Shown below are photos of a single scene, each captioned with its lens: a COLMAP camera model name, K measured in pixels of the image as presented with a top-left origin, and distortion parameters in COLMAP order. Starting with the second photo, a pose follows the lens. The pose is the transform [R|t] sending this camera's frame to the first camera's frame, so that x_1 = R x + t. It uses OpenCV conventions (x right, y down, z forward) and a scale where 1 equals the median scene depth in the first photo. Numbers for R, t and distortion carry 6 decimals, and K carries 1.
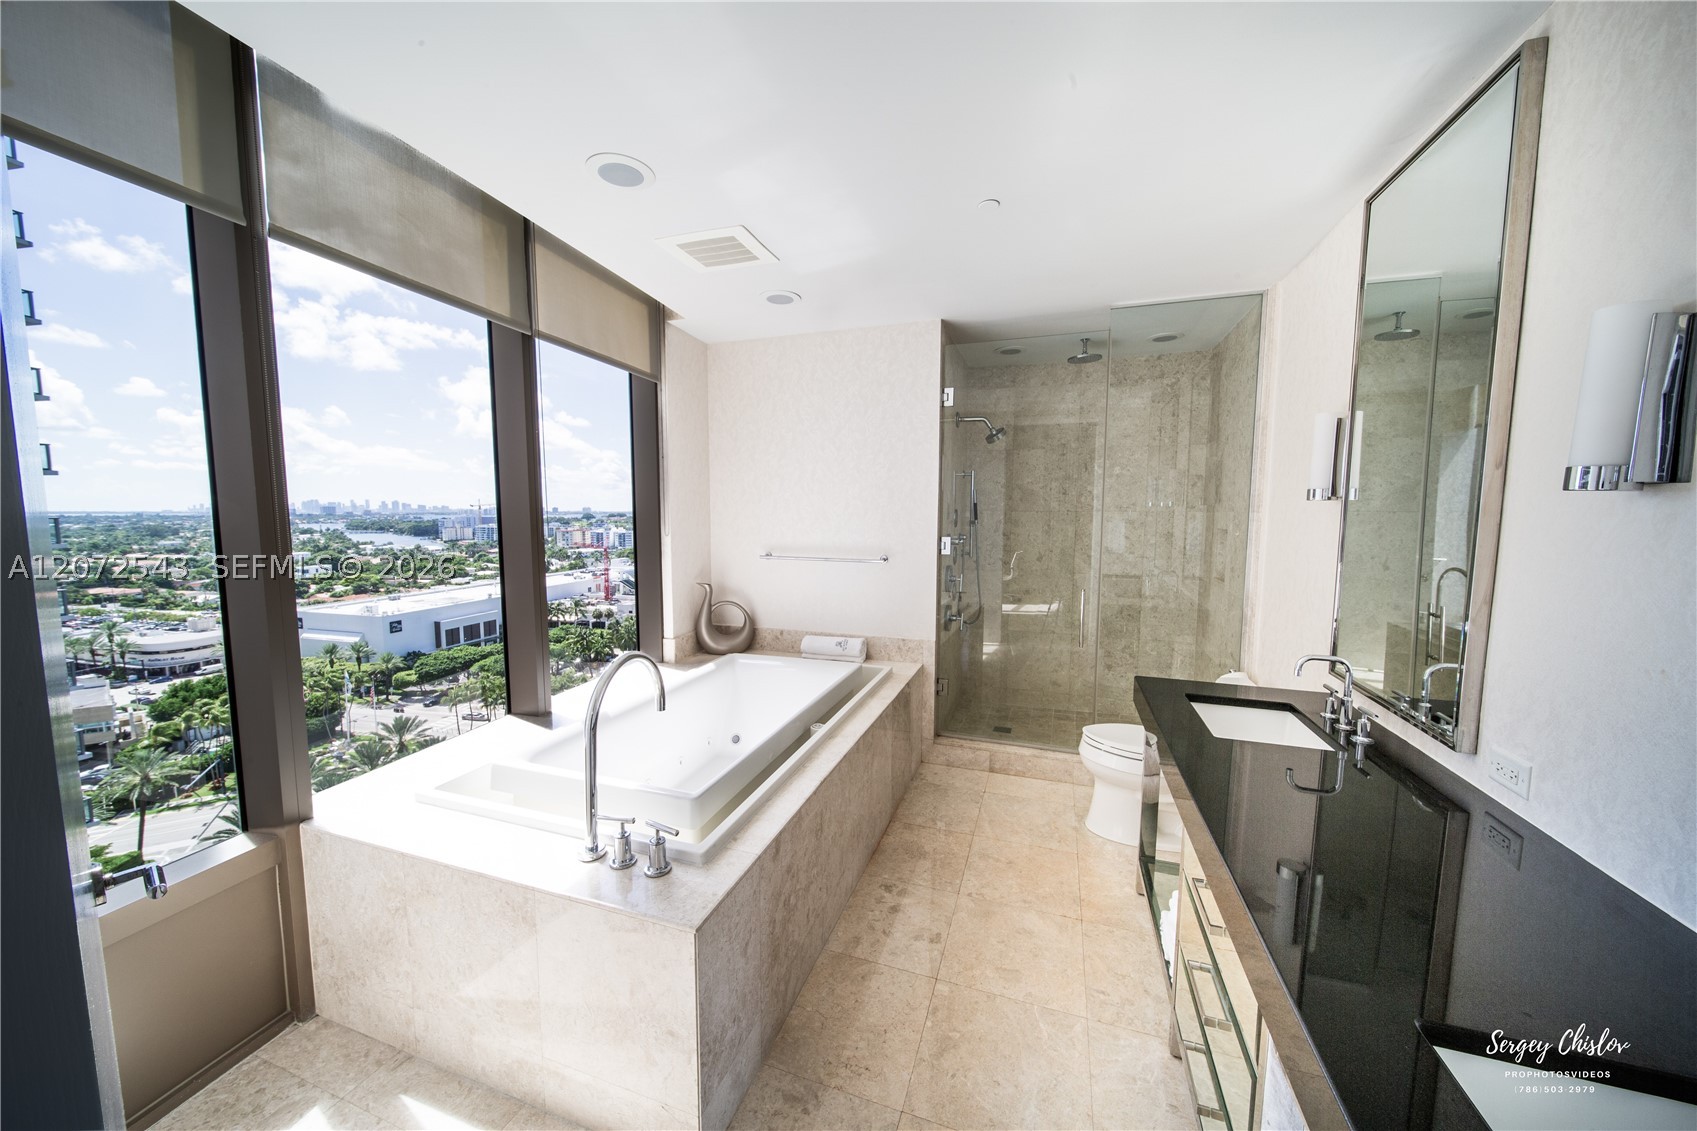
lens RADIAL K [[595.2, 0, 848.5], [0, 595.2, 565.5], [0, 0, 1]] dist [0.000613, -0.001635]
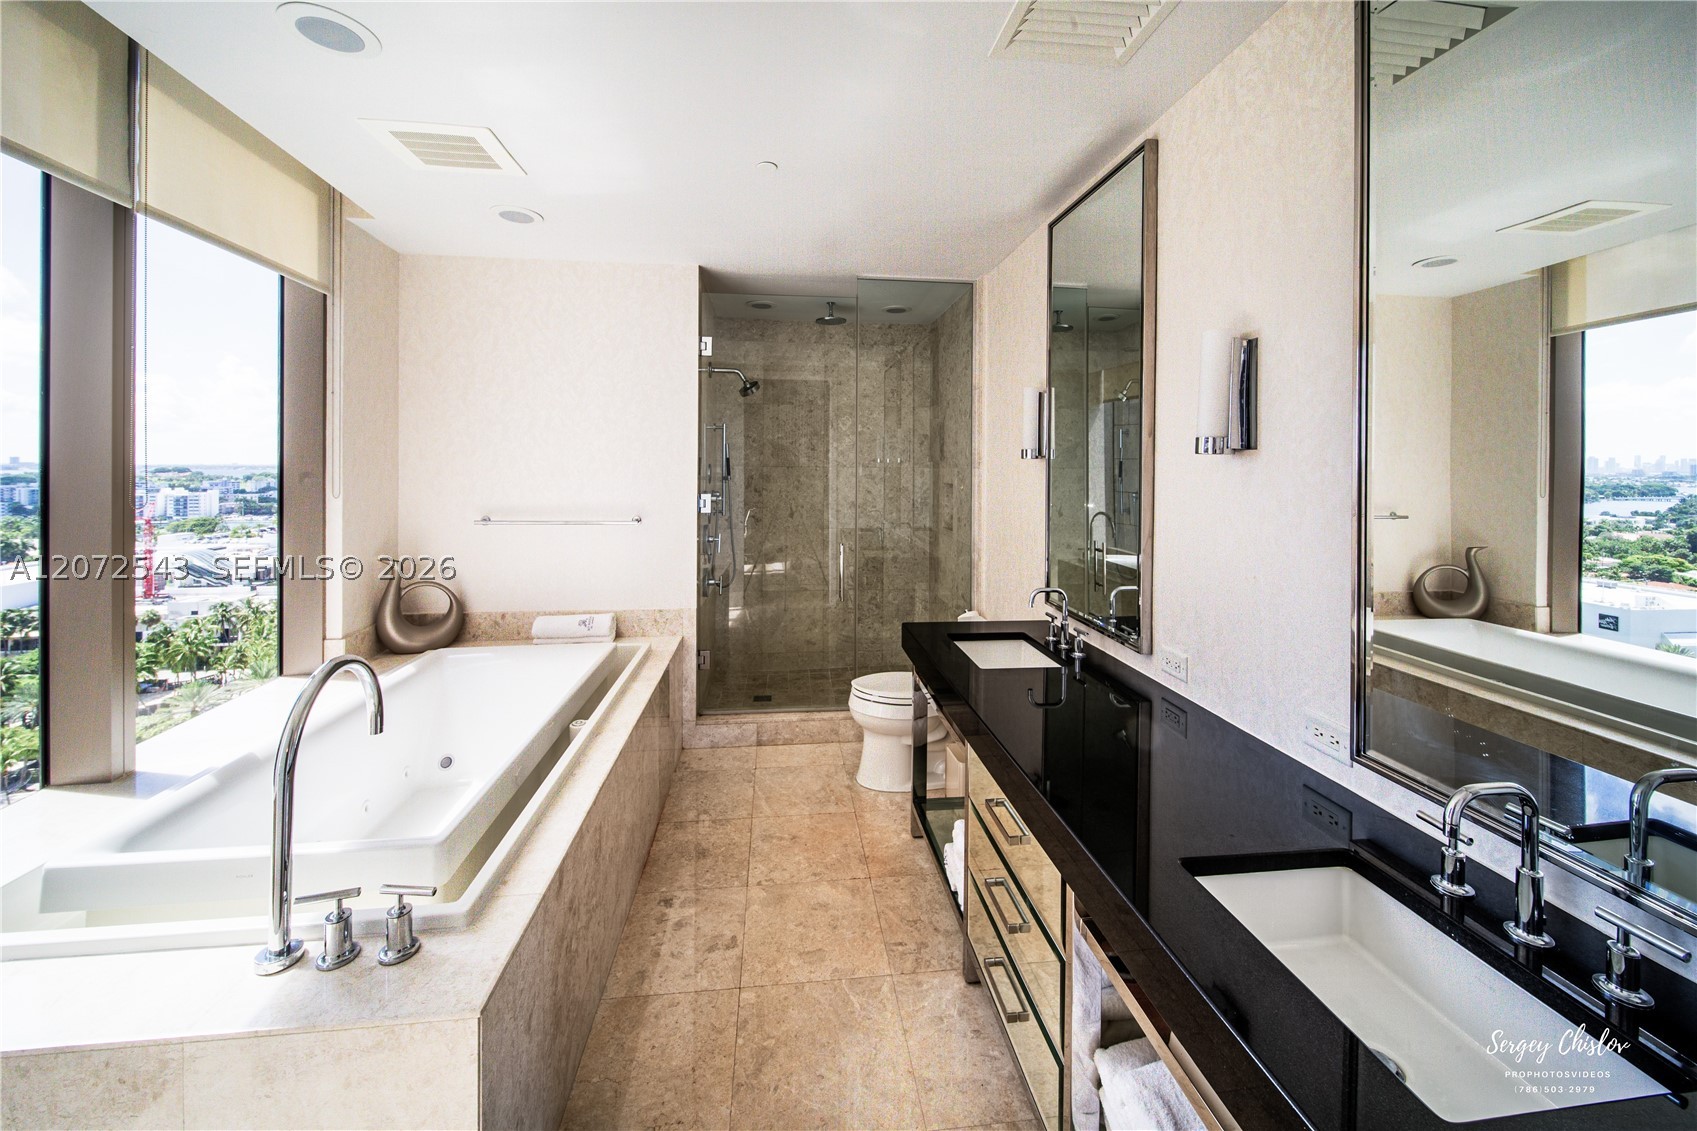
lens RADIAL K [[646.9, 0, 852.5], [0, 646.9, 470.3], [0, 0, 1]] dist [-0.000629, -0.000756]
pose [[0.895345, 0.001678, 0.445370, -0.101926], [0.036279, 0.996395, -0.076686, 0.000957], [-0.443893, 0.084818, 0.892056, -0.004480]]
